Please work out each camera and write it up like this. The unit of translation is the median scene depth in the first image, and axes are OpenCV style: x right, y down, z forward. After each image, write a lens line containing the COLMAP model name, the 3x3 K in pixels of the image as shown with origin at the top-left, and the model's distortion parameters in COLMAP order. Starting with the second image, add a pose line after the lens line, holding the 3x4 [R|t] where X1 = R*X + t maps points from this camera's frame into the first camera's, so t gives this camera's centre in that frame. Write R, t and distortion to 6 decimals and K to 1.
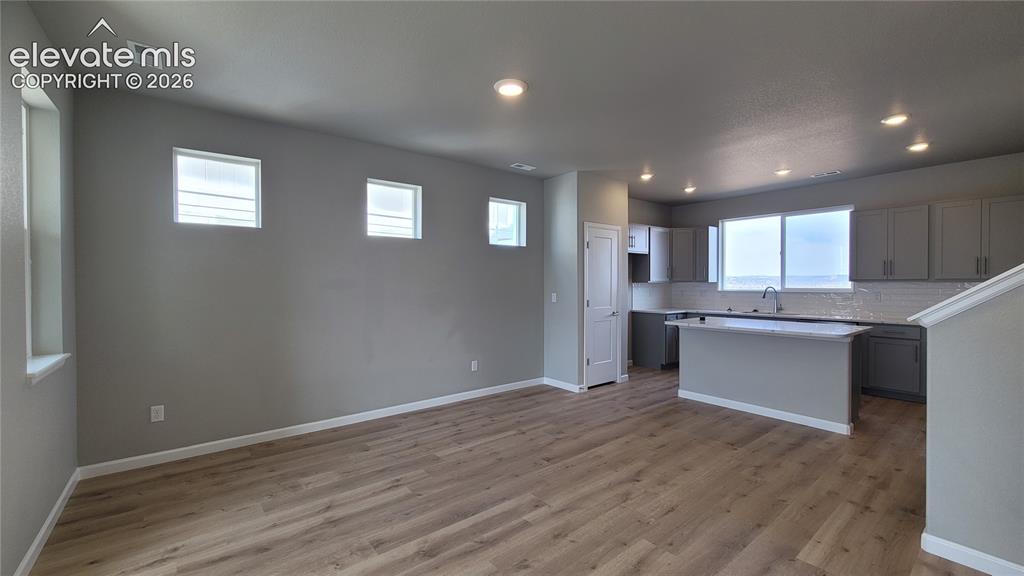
lens RADIAL K [[415.5, 0, 516.4], [0, 415.5, 287.3], [0, 0, 1]] dist [-0.003917, -0.000269]
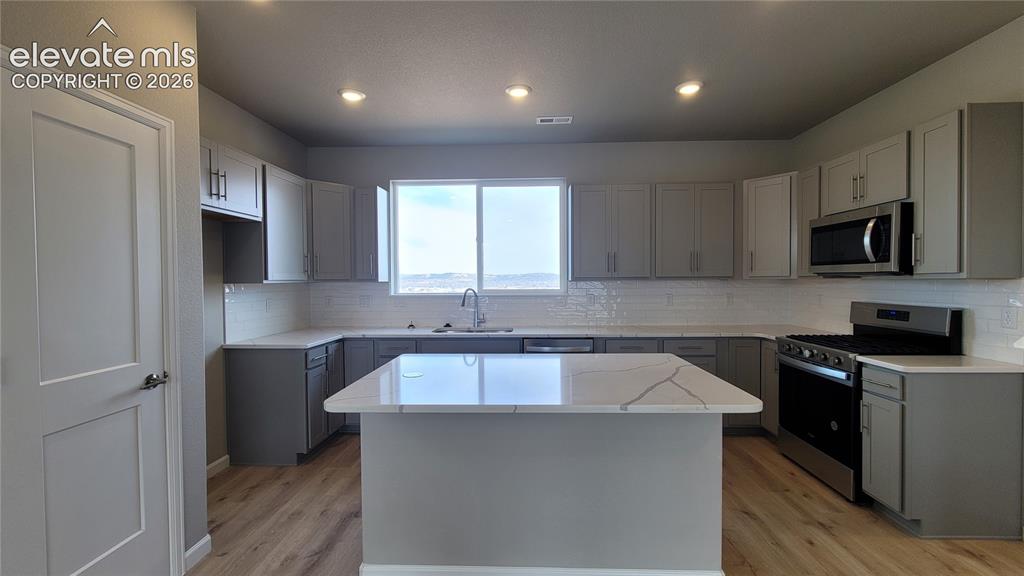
lens RADIAL K [[415.5, 0, 517.4], [0, 415.5, 290.1], [0, 0, 1]] dist [-0.003917, -0.000269]
pose [[0.651111, -0.021457, 0.758679, 0.154704], [0.013499, 0.999770, 0.016691, -0.008247], [-0.758862, -0.000626, 0.651251, 0.496620]]
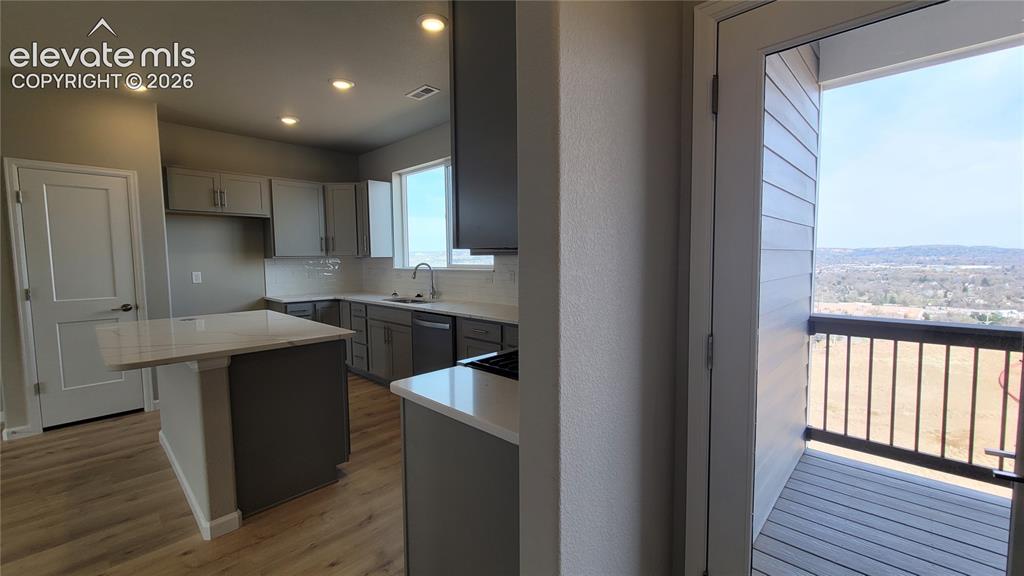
lens RADIAL K [[415.5, 0, 512.1], [0, 415.5, 287.1], [0, 0, 1]] dist [-0.003917, -0.000269]
pose [[0.990392, -0.016861, 0.137257, 0.644520], [0.008969, 0.998281, 0.057915, 0.000081], [-0.137998, -0.056128, 0.988841, 0.247991]]
